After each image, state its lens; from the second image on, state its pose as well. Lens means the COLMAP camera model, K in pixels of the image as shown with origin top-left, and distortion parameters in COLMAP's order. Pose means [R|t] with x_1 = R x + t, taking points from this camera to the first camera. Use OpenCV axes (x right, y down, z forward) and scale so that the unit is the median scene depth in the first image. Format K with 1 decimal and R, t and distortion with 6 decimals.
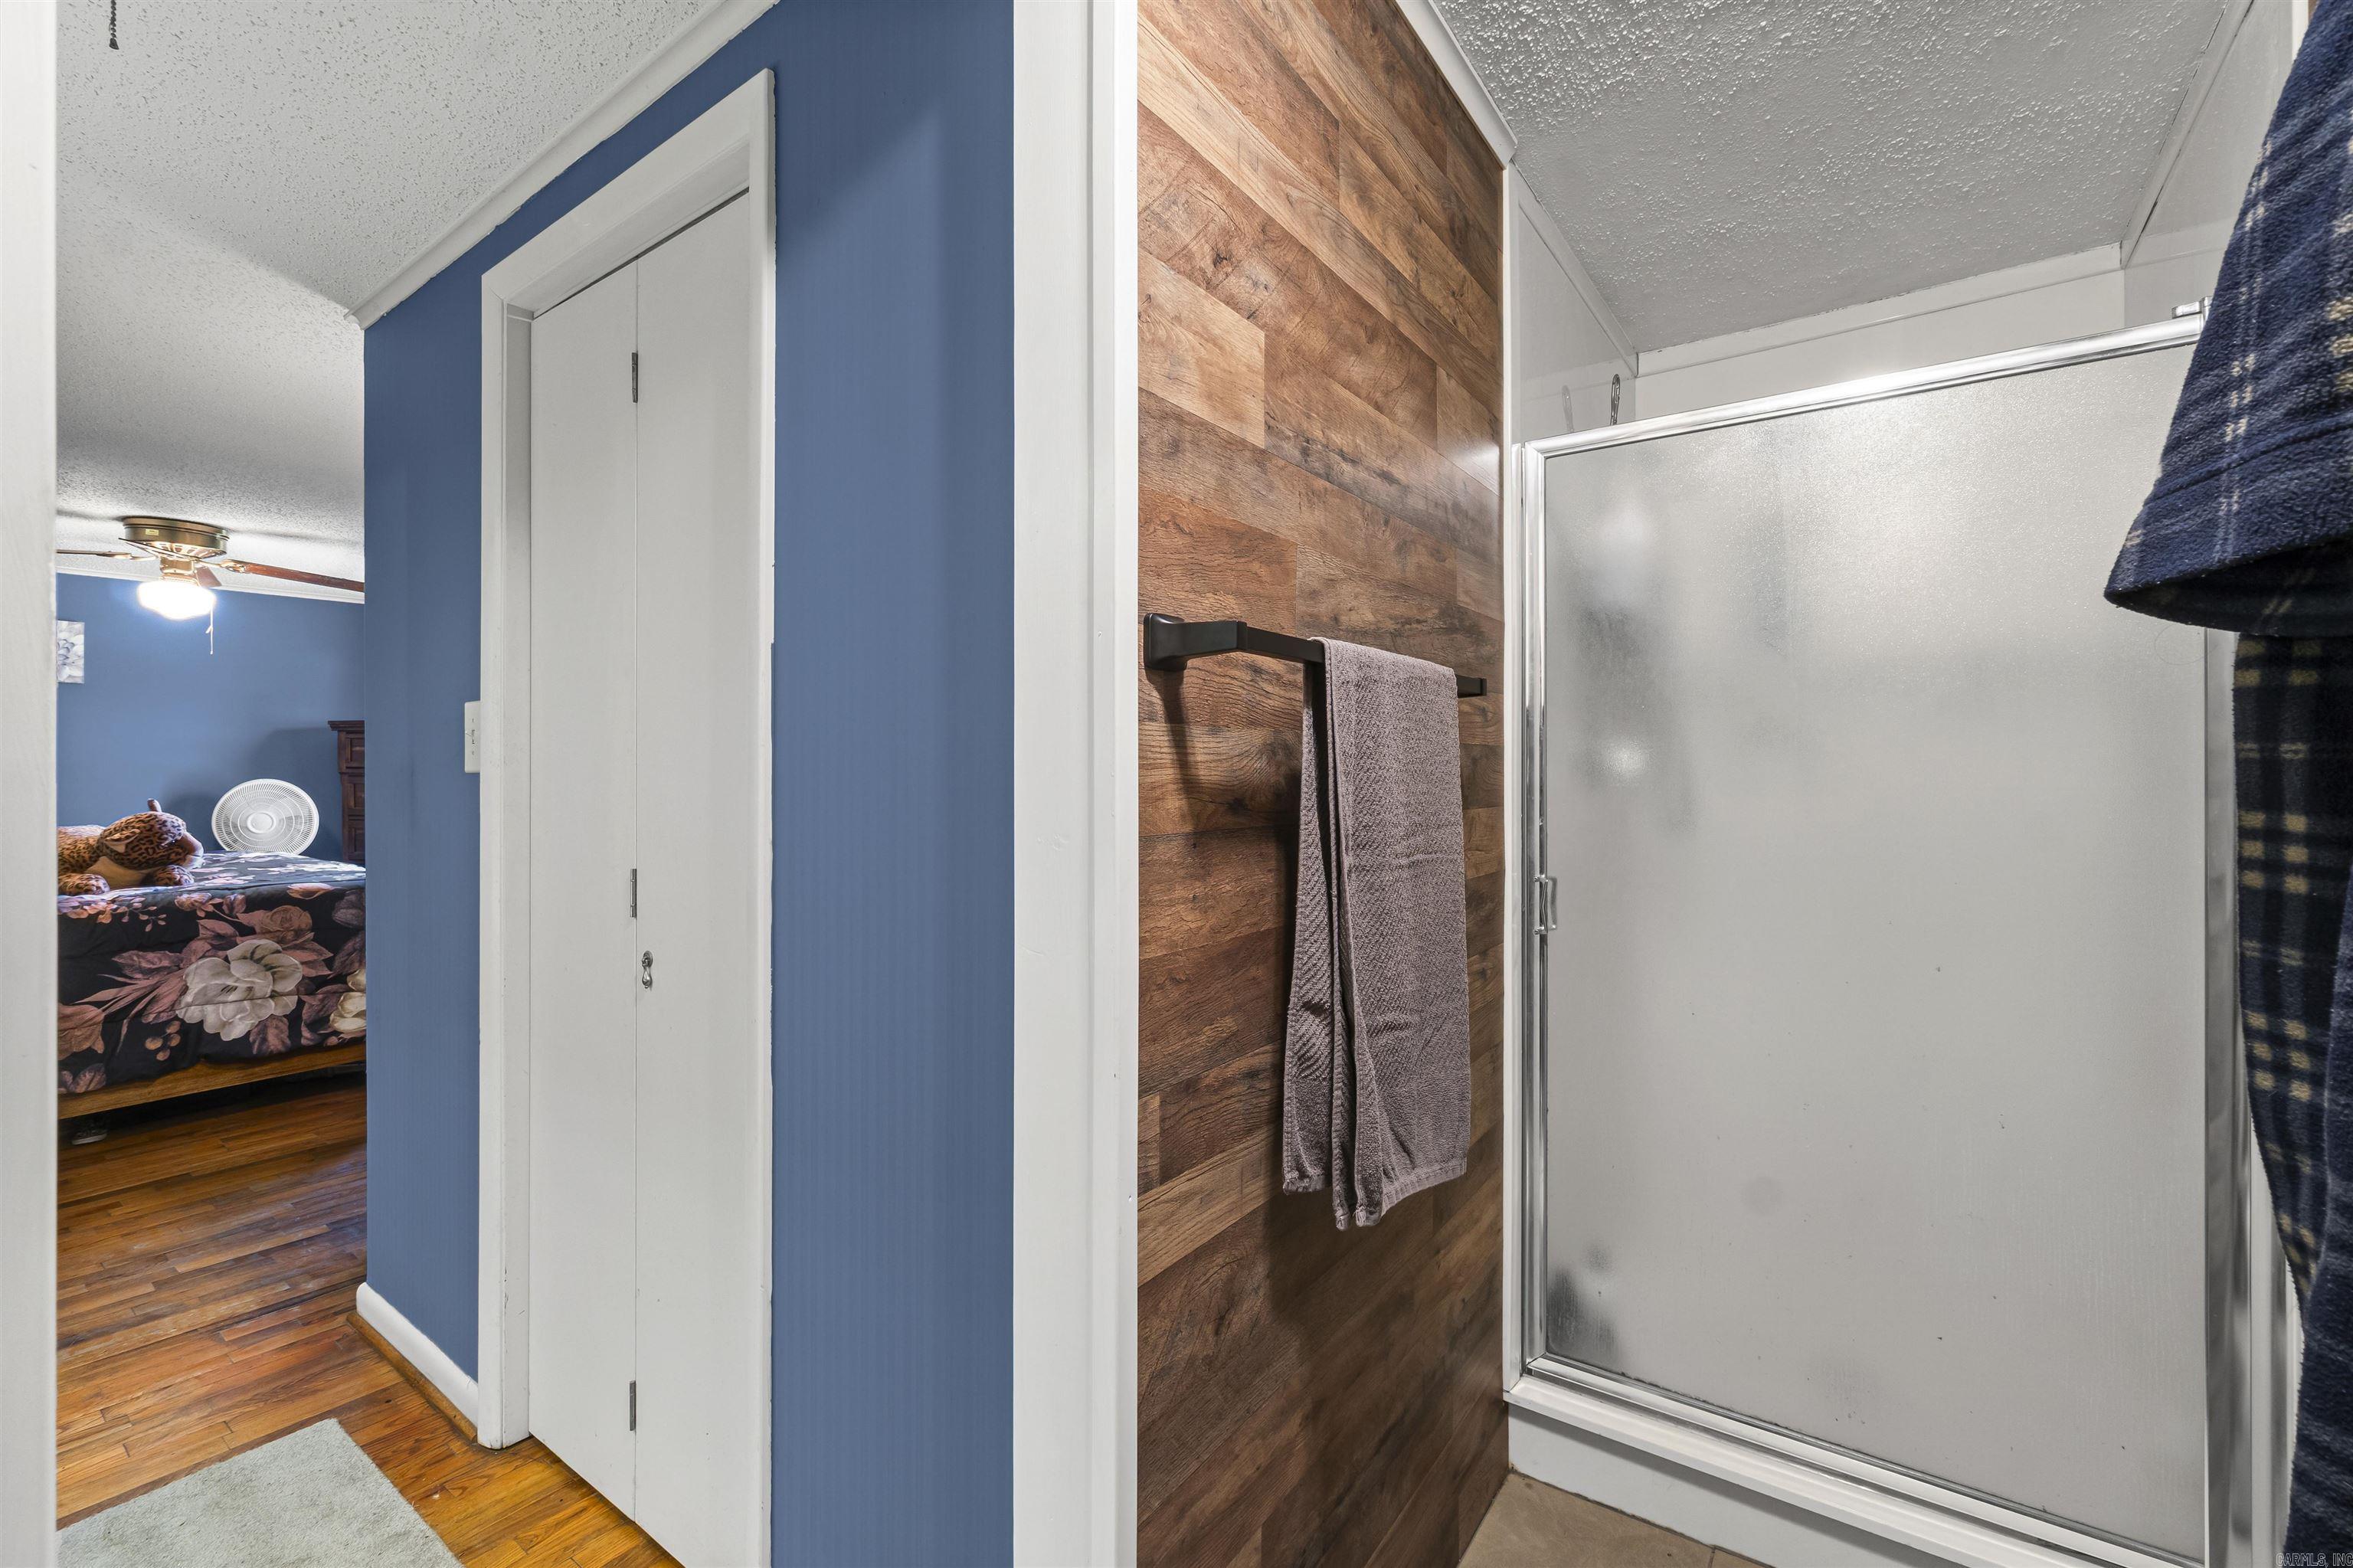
lens RADIAL K [[1008.6, 0, 1166.9], [0, 1008.6, 762.1], [0, 0, 1]] dist [-0.001699, -0.000081]
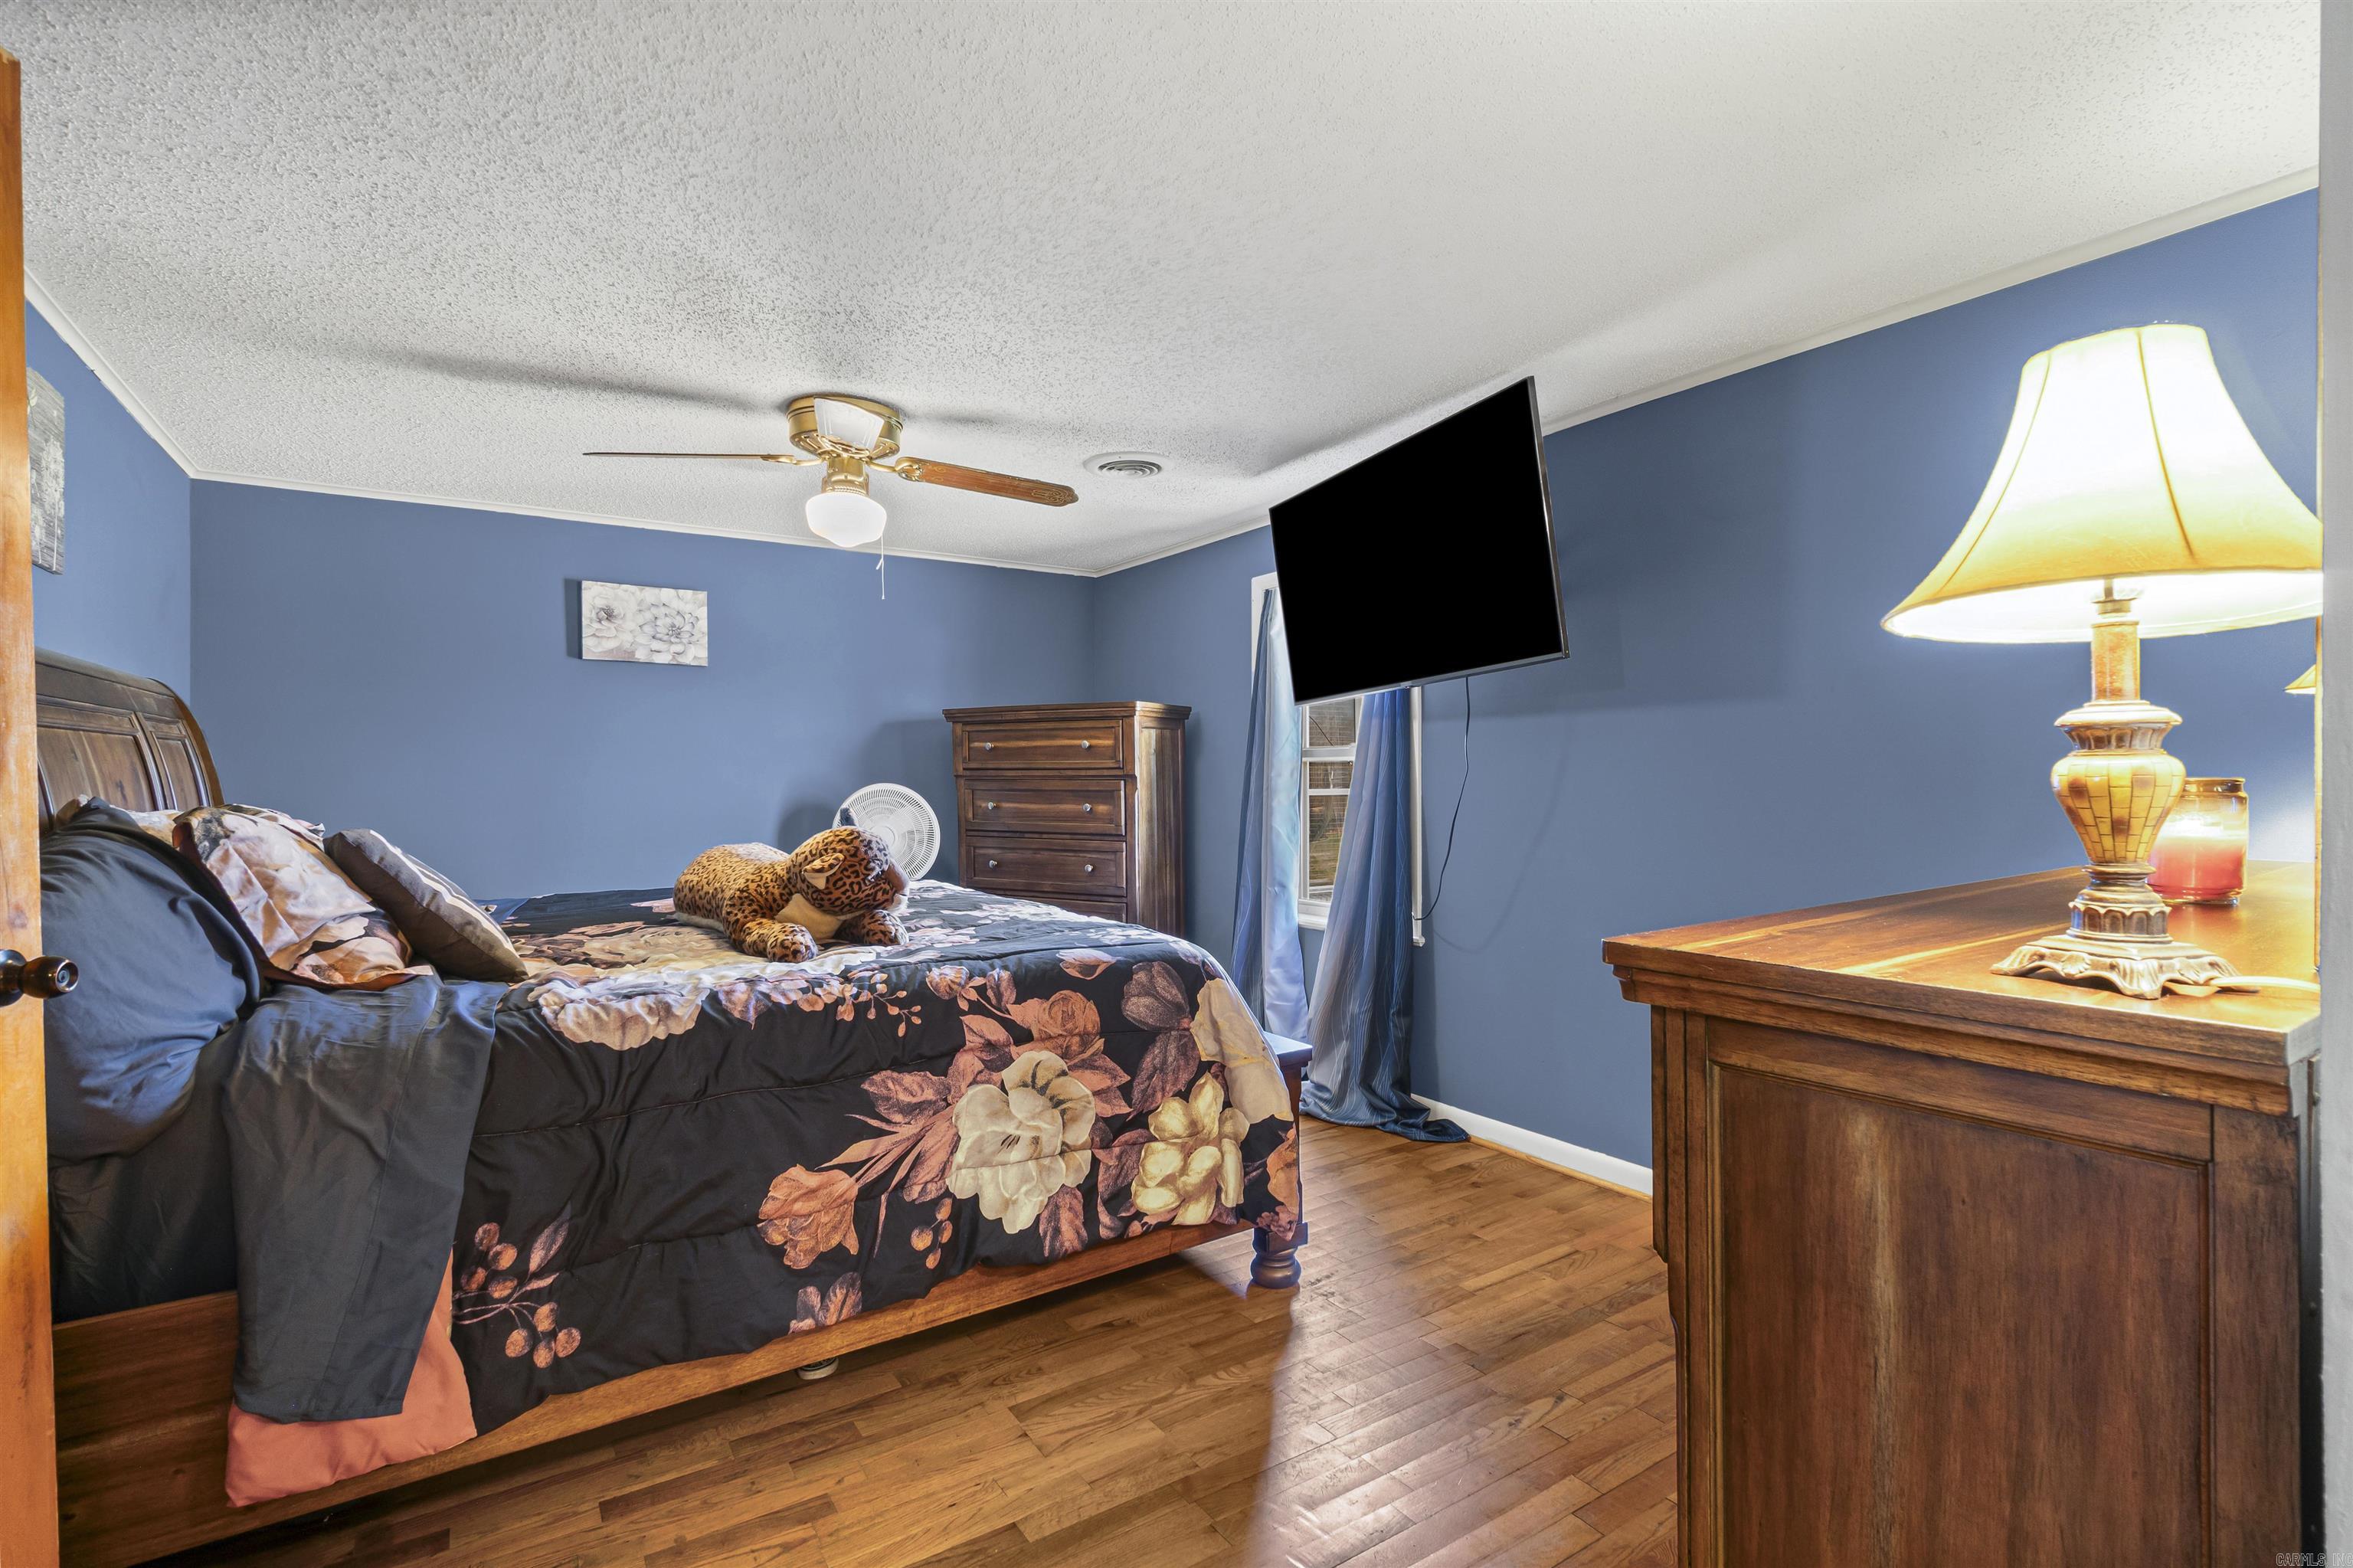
lens RADIAL K [[1087.5, 0, 1181.3], [0, 1087.5, 792.9], [0, 0, 1]] dist [-0.018765, -0.000083]
pose [[0.940472, -0.001087, -0.339870, -0.625888], [0.006536, 0.999868, 0.014888, 0.020655], [0.339809, -0.016224, 0.940354, 0.456016]]
